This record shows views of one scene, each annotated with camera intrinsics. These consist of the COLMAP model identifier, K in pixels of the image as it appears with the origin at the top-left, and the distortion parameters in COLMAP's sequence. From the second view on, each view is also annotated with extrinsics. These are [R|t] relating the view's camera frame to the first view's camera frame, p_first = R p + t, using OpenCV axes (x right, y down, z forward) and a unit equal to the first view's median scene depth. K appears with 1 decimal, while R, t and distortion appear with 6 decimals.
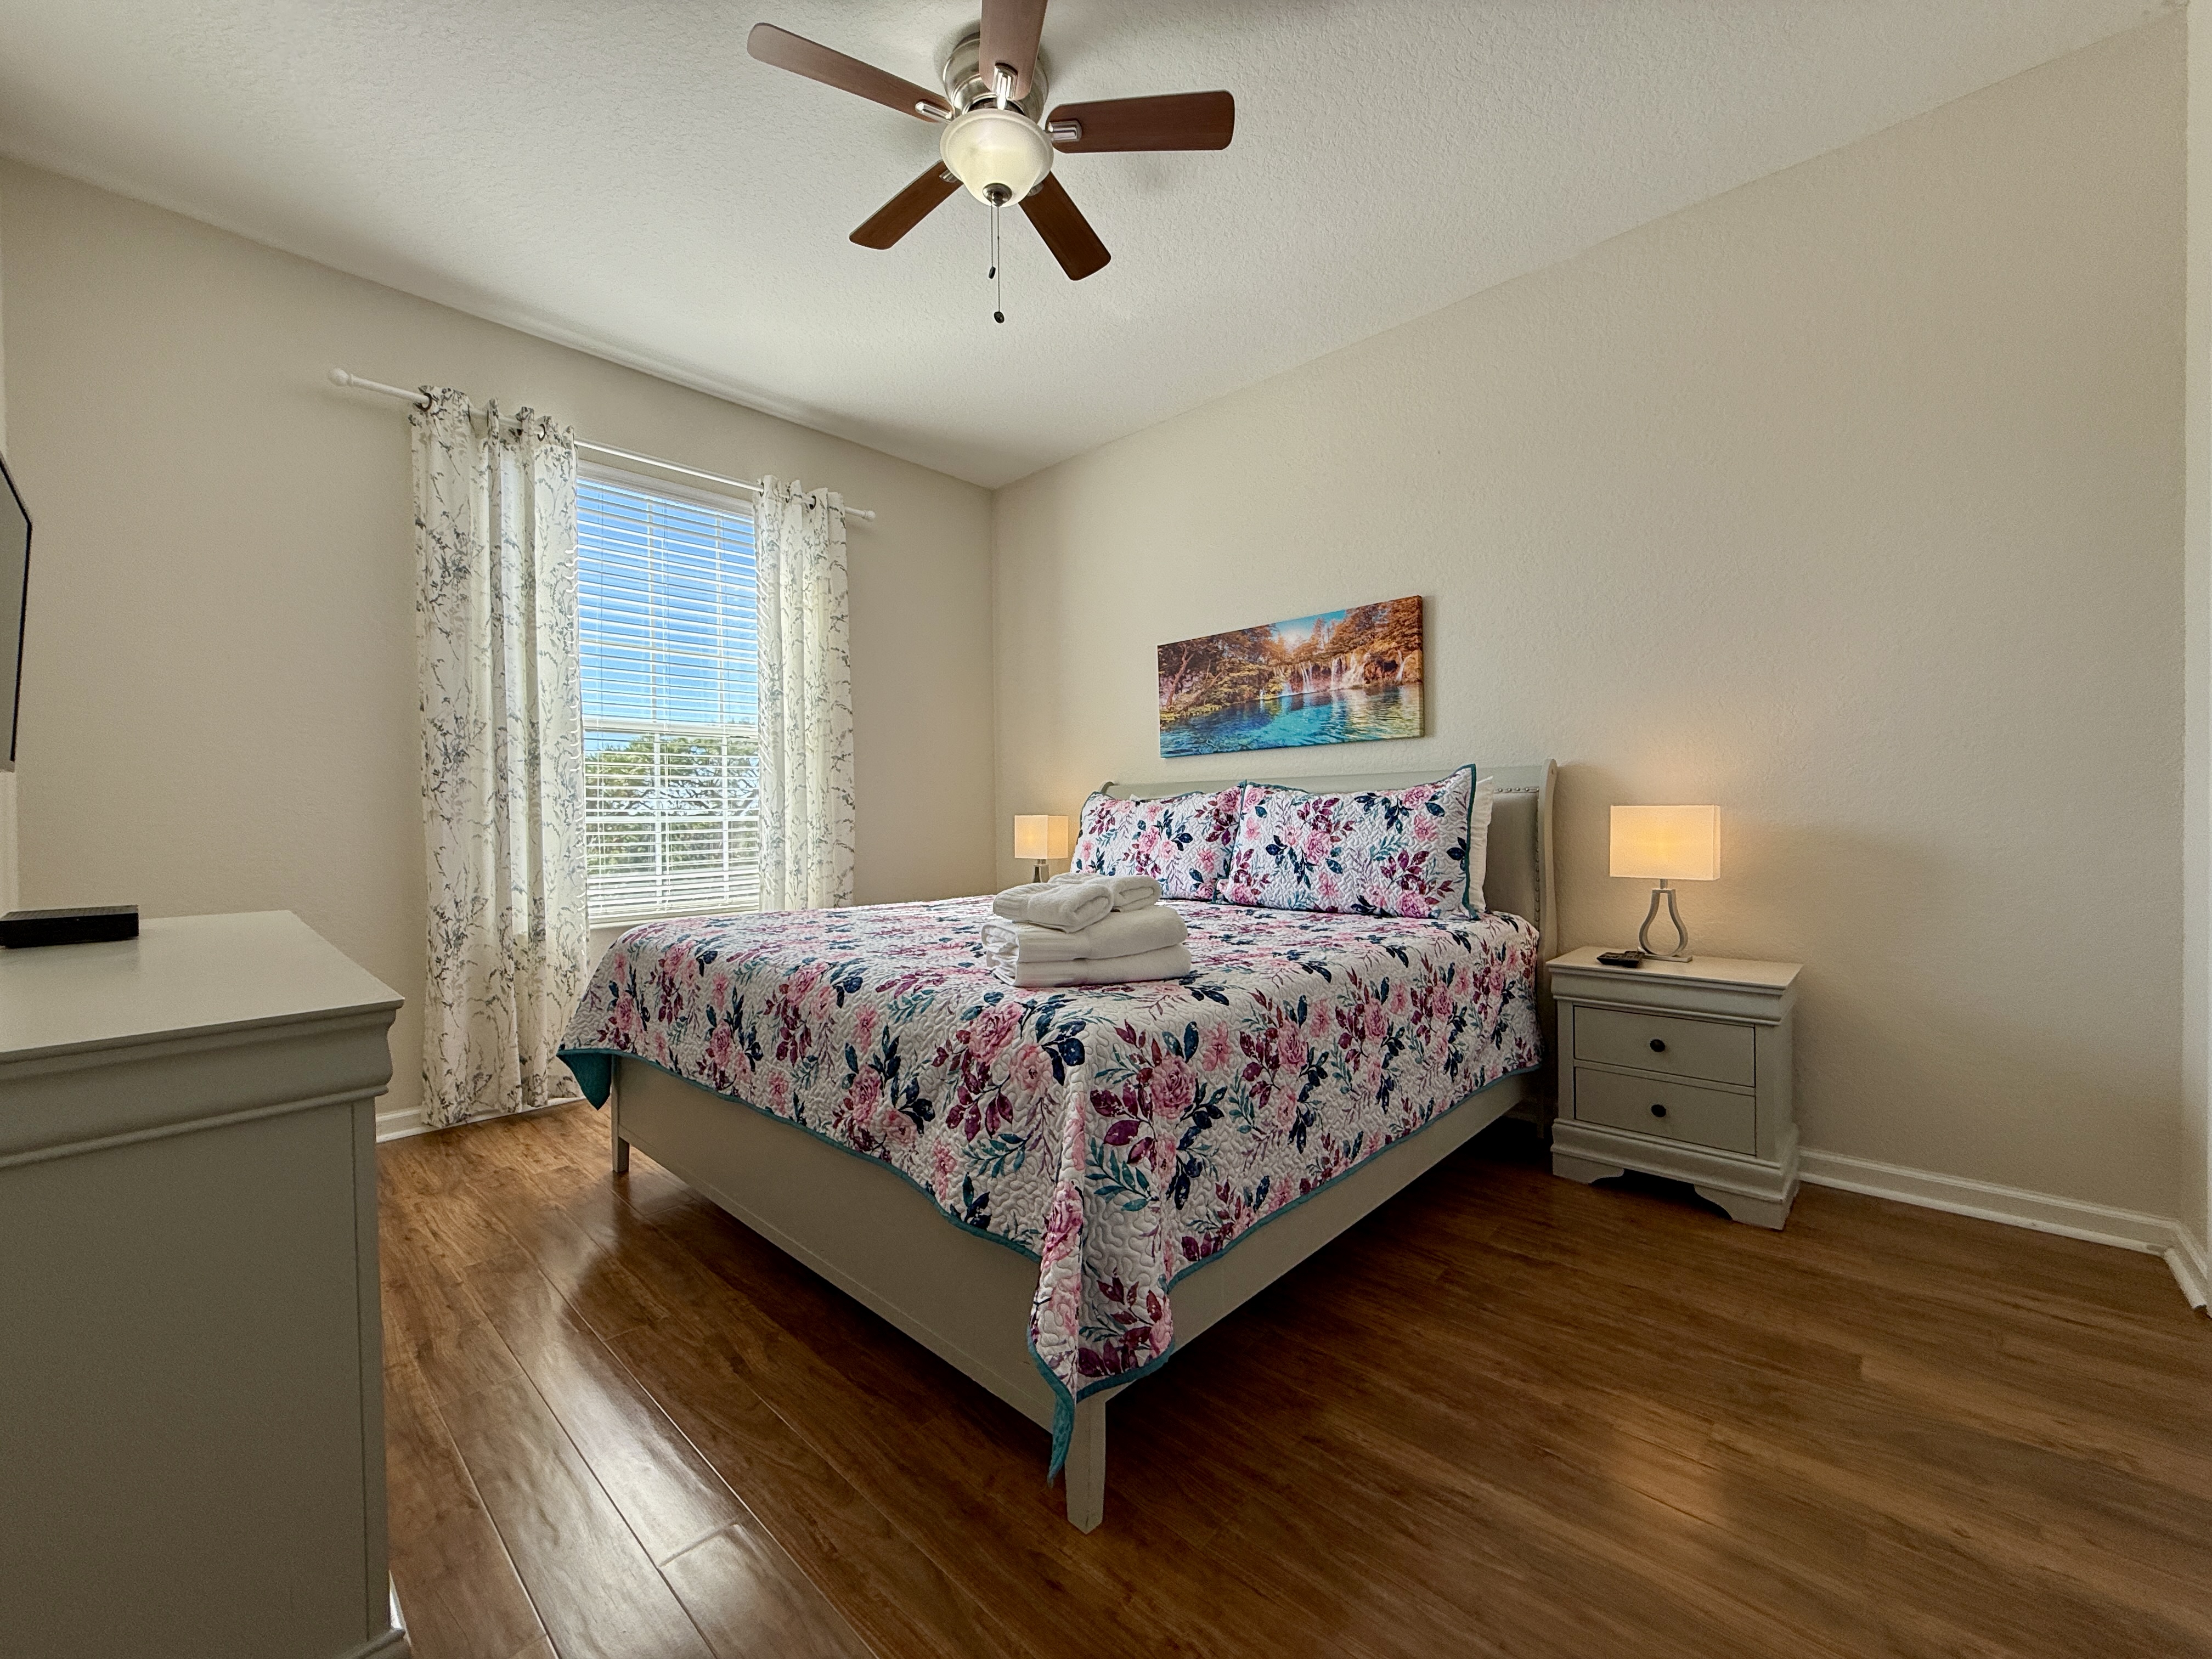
lens RADIAL K [[883.9, 0, 1102.4], [0, 883.9, 828.5], [0, 0, 1]] dist [-0.000346, -0.000142]
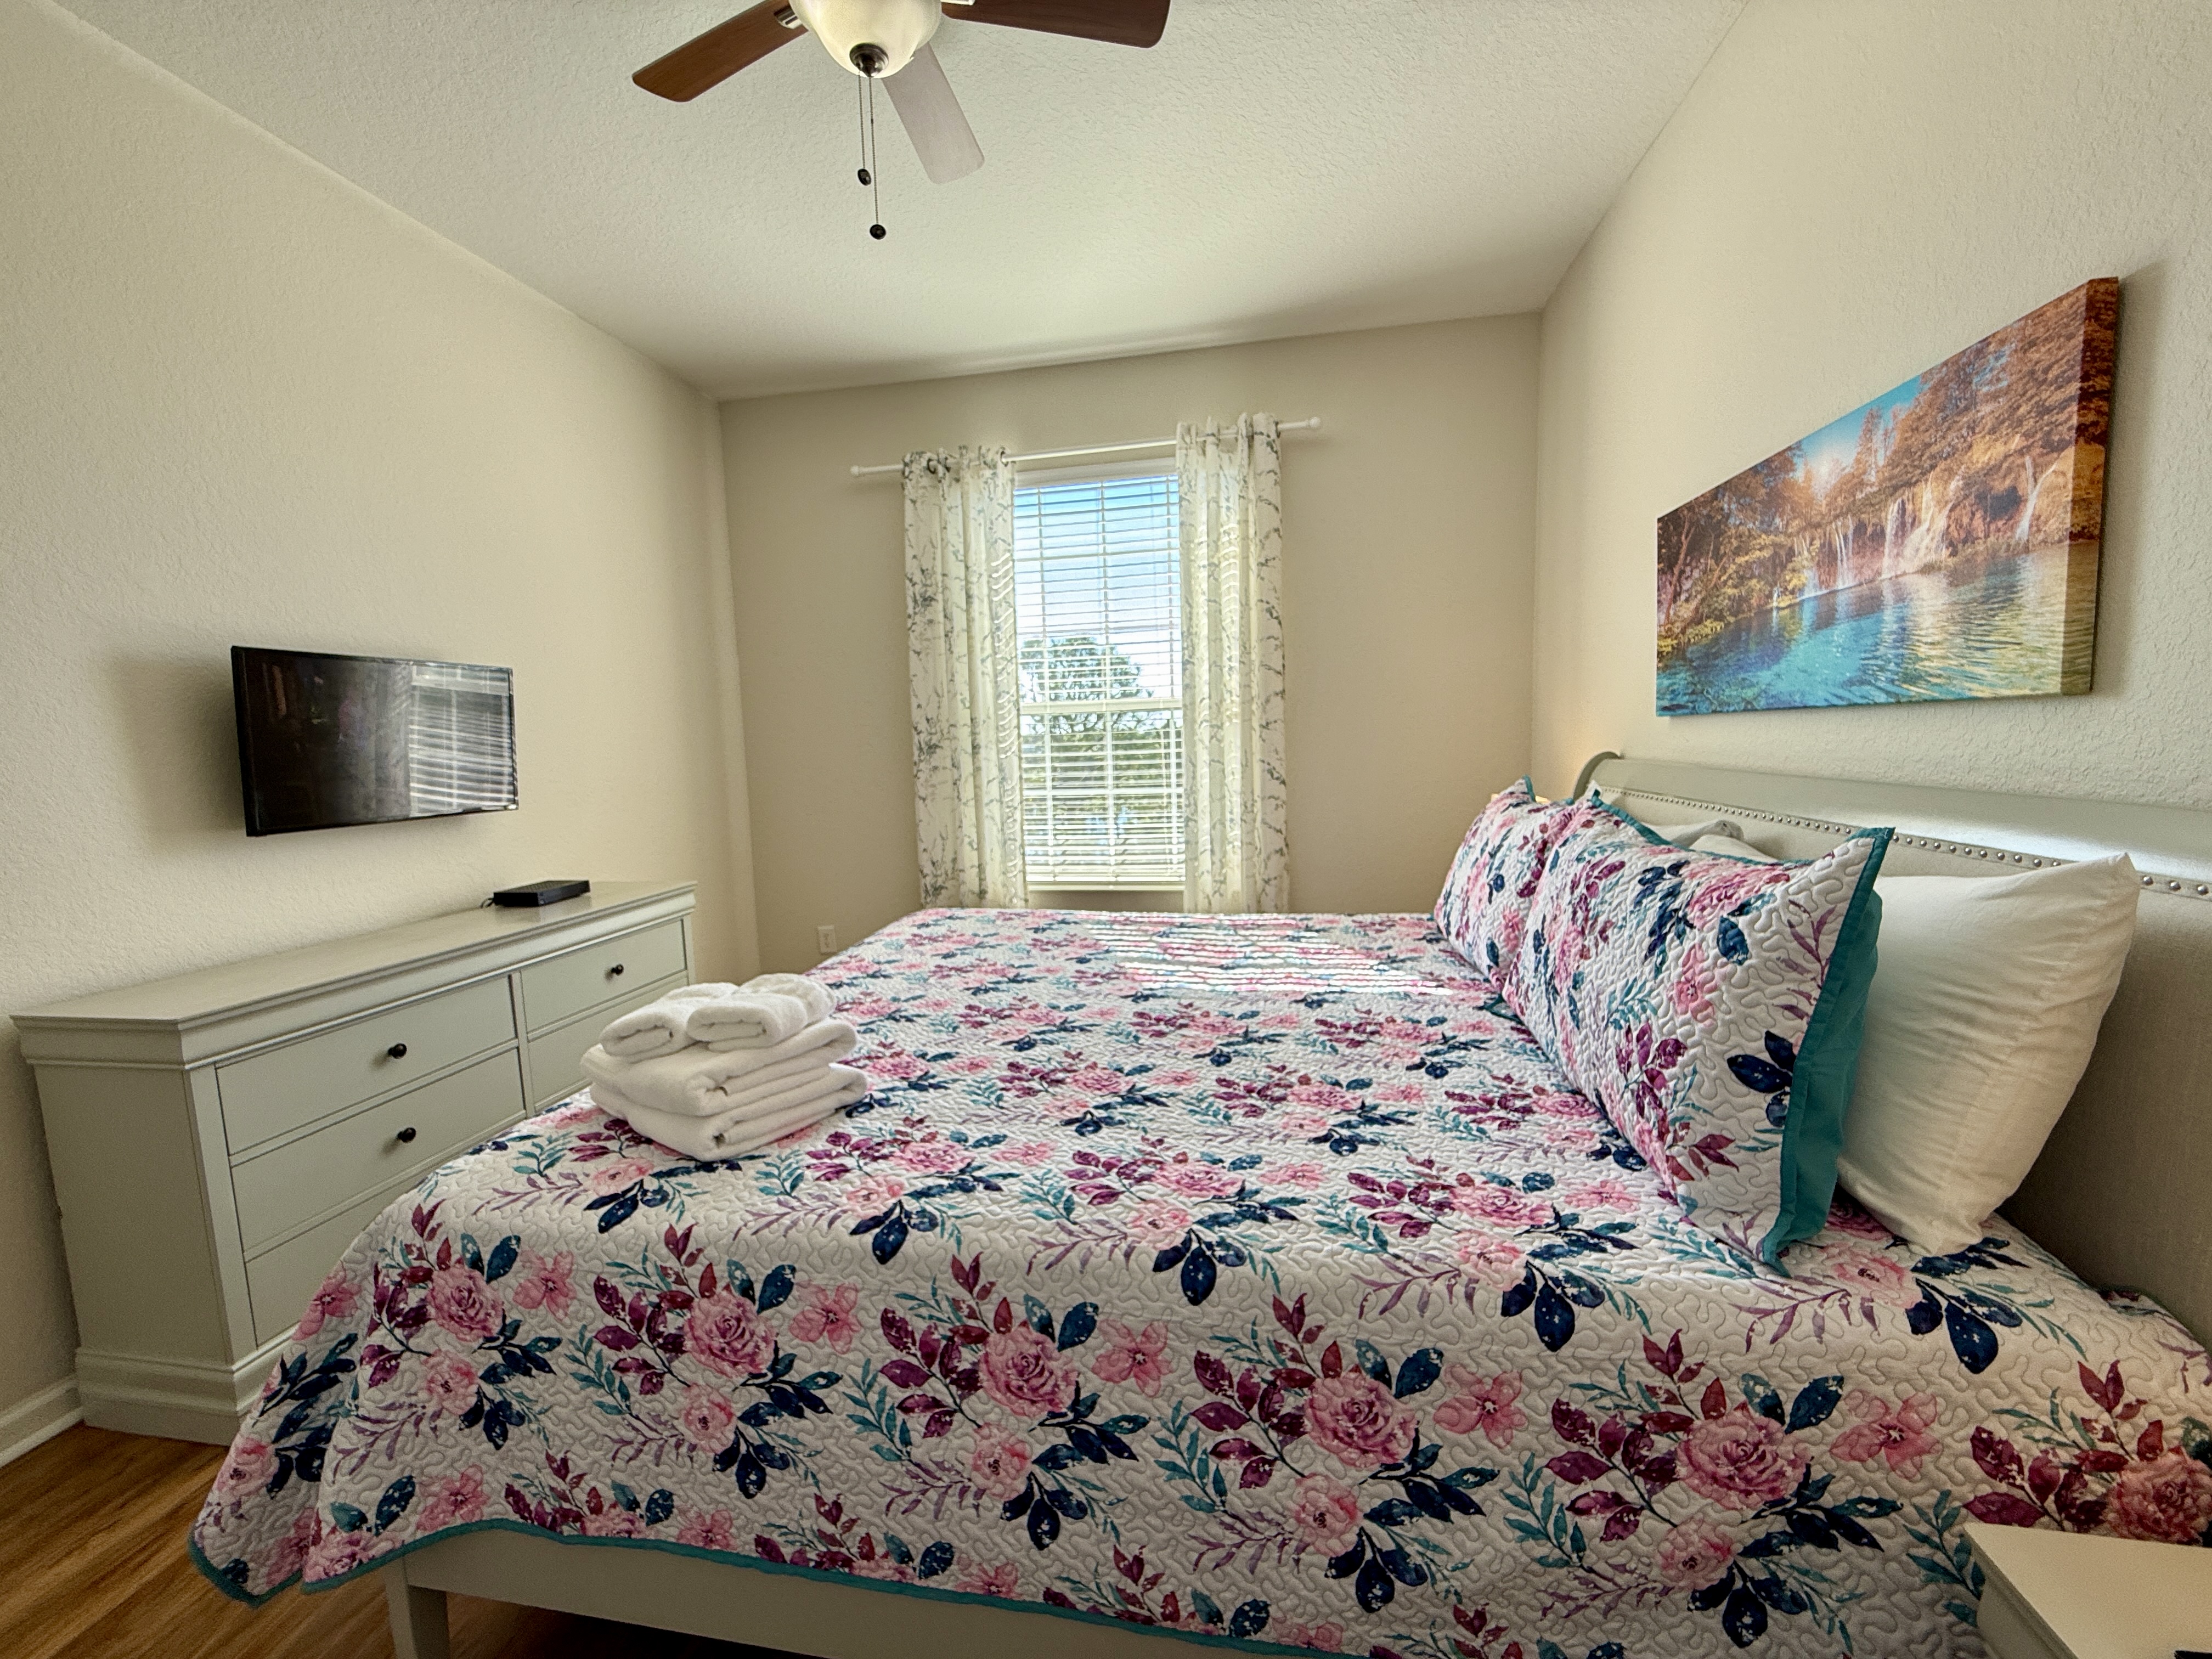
lens RADIAL K [[883.9, 0, 1102.4], [0, 883.9, 828.5], [0, 0, 1]] dist [-0.000346, -0.000142]
pose [[0.540414, 0.084228, -0.837173, 0.440163], [0.014651, 0.993884, 0.109452, -0.092822], [0.841272, -0.071415, 0.535875, 0.464454]]
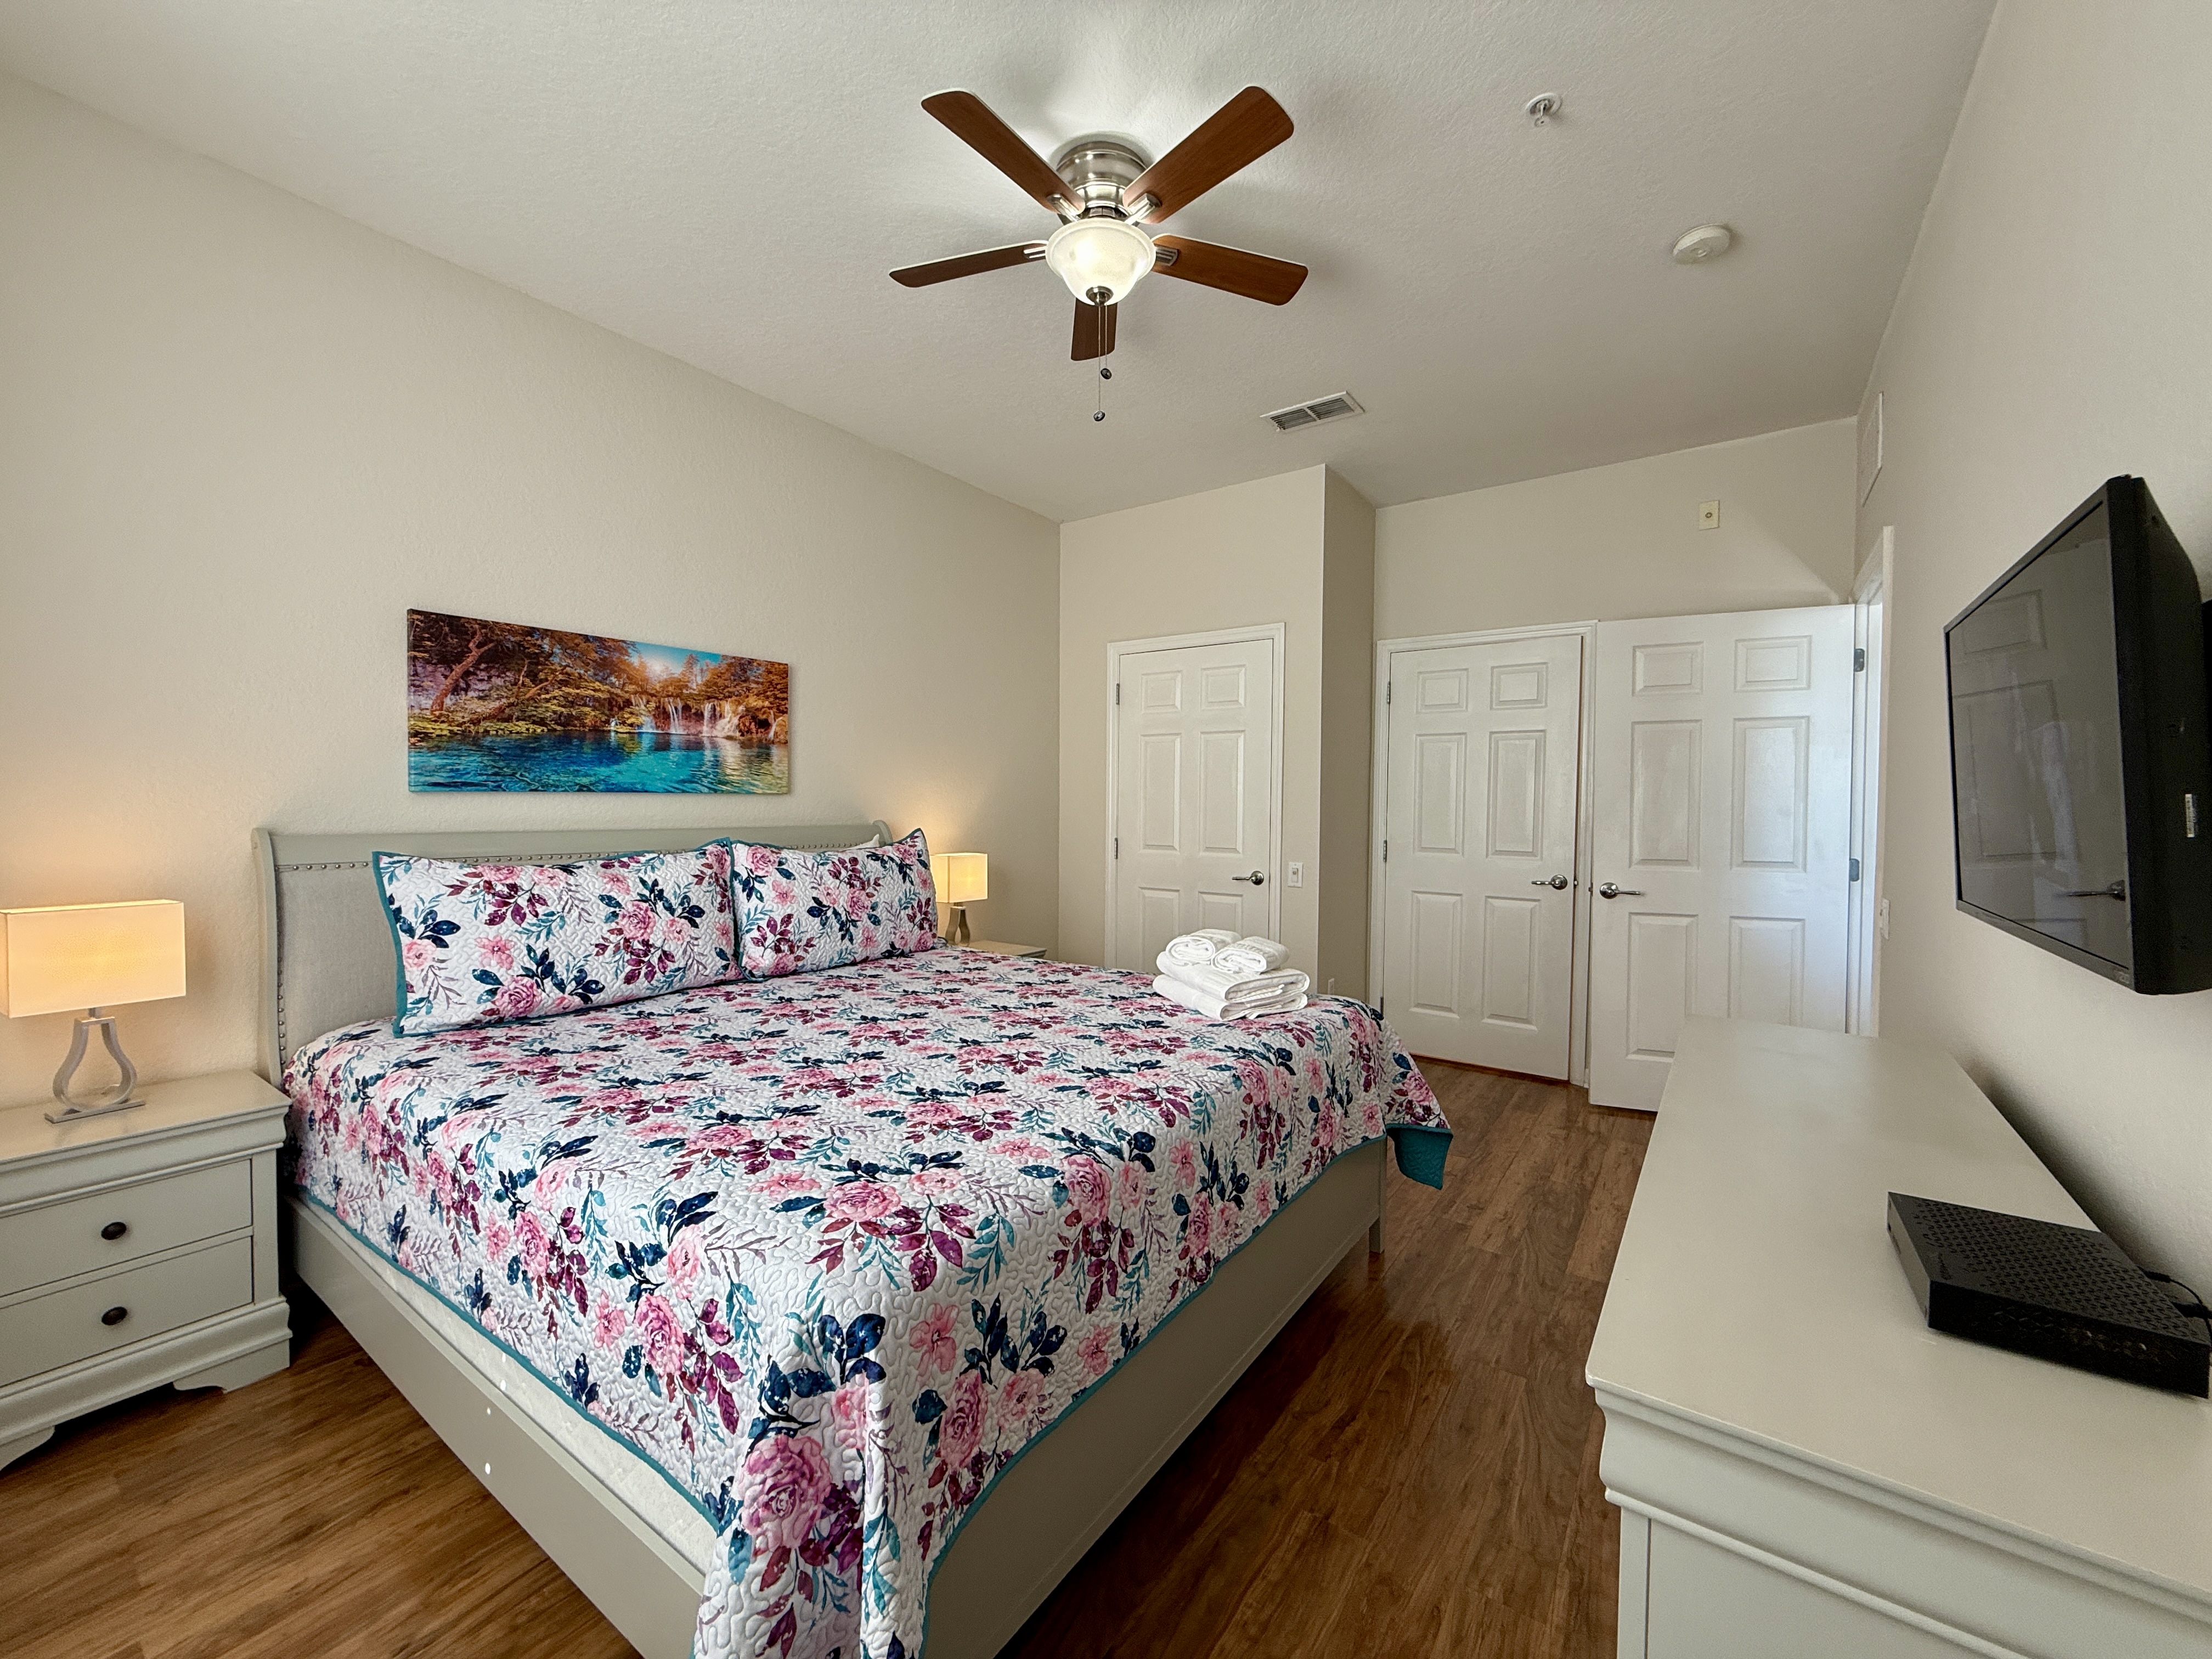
lens RADIAL K [[883.9, 0, 1102.4], [0, 883.9, 828.5], [0, 0, 1]] dist [-0.000346, -0.000142]
pose [[-0.138317, -0.014540, 0.990281, -0.745579], [0.007439, 0.999849, 0.015719, -0.074002], [-0.990360, 0.009541, -0.138188, 0.745512]]
